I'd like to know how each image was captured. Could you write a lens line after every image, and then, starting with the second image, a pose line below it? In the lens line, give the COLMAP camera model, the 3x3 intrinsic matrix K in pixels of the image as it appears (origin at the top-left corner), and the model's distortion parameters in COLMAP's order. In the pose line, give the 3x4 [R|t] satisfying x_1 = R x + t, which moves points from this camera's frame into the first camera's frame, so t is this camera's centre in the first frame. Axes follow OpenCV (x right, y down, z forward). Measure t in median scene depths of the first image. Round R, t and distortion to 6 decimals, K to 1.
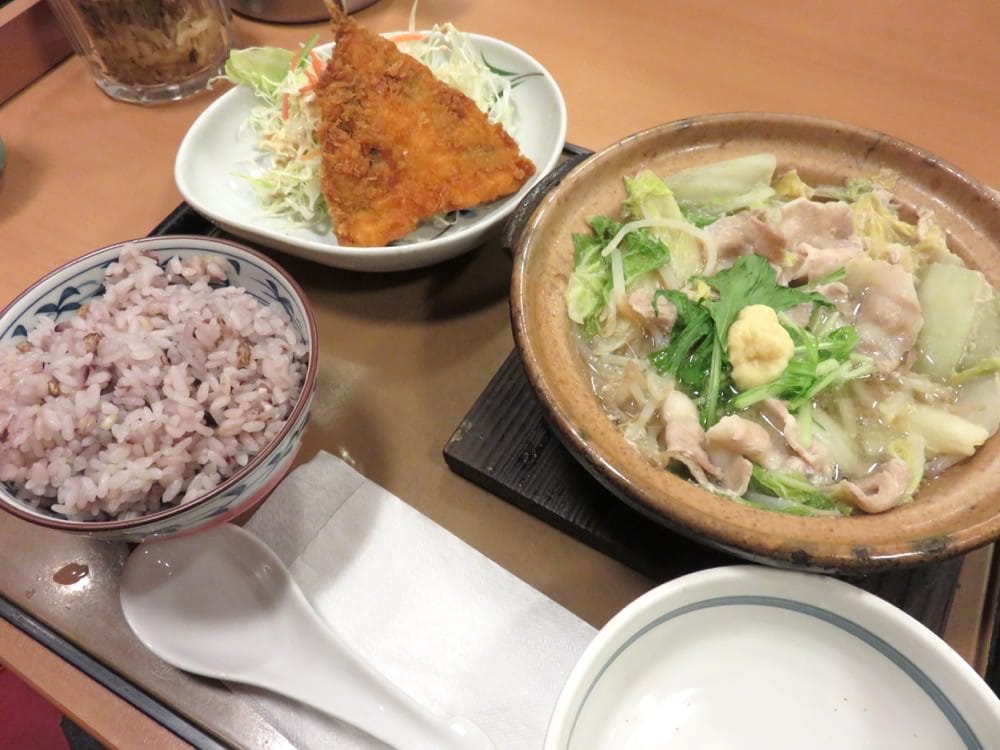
lens RADIAL K [[747.3, 0, 502.9], [0, 747.3, 378.9], [0, 0, 1]] dist [-0.013015, 0.007062]
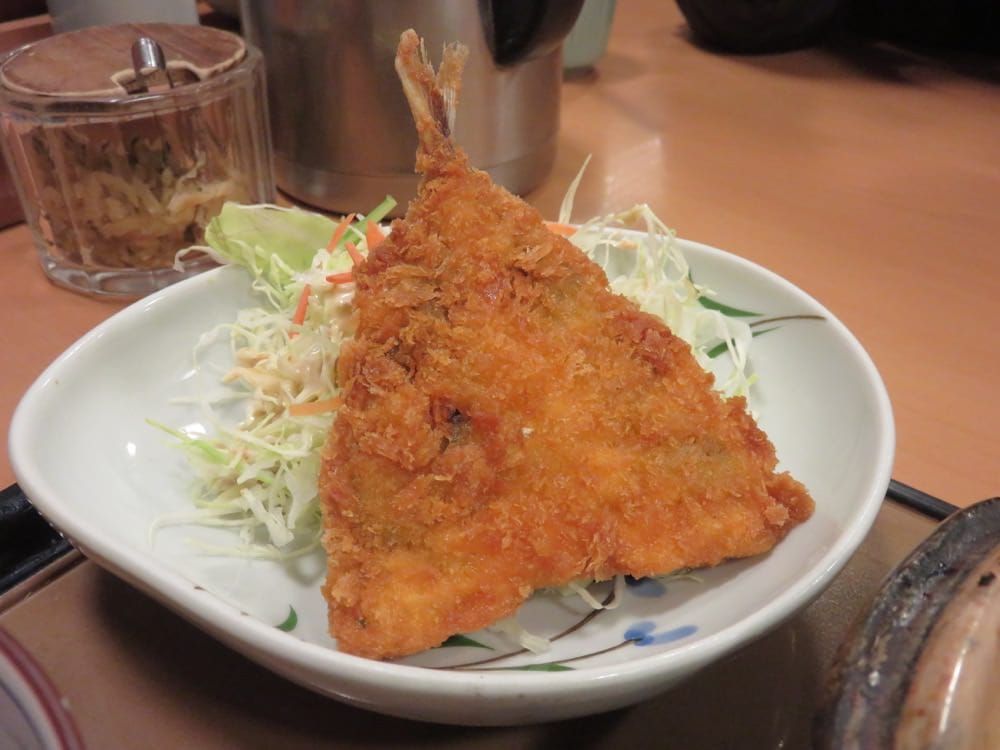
lens RADIAL K [[869.4, 0, 503.1], [0, 869.4, 375.1], [0, 0, 1]] dist [-0.023079, -0.003255]
pose [[0.984931, 0.129435, -0.114707, -0.098750], [-0.162427, 0.920084, -0.356458, -0.163977], [0.059403, 0.369718, 0.927243, 0.565033]]
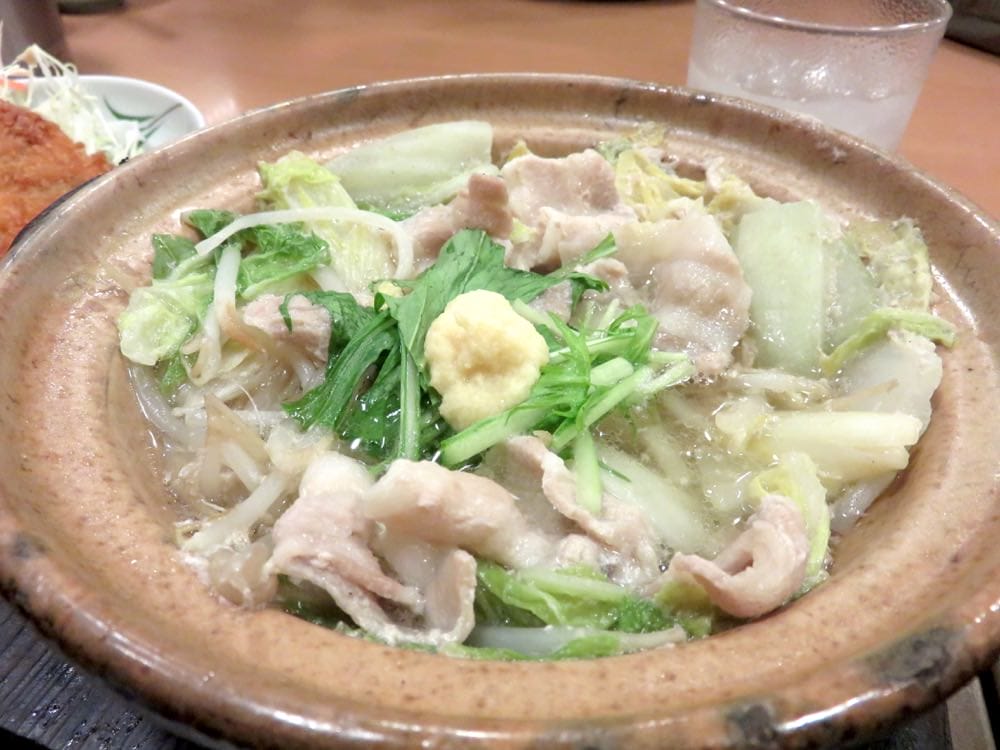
lens RADIAL K [[747.3, 0, 505.5], [0, 747.3, 379.3], [0, 0, 1]] dist [-0.013015, 0.007062]
pose [[0.971595, -0.118494, 0.204845, 0.210757], [0.173087, 0.946121, -0.273671, 0.105446], [-0.161380, 0.301353, 0.939757, 0.427506]]
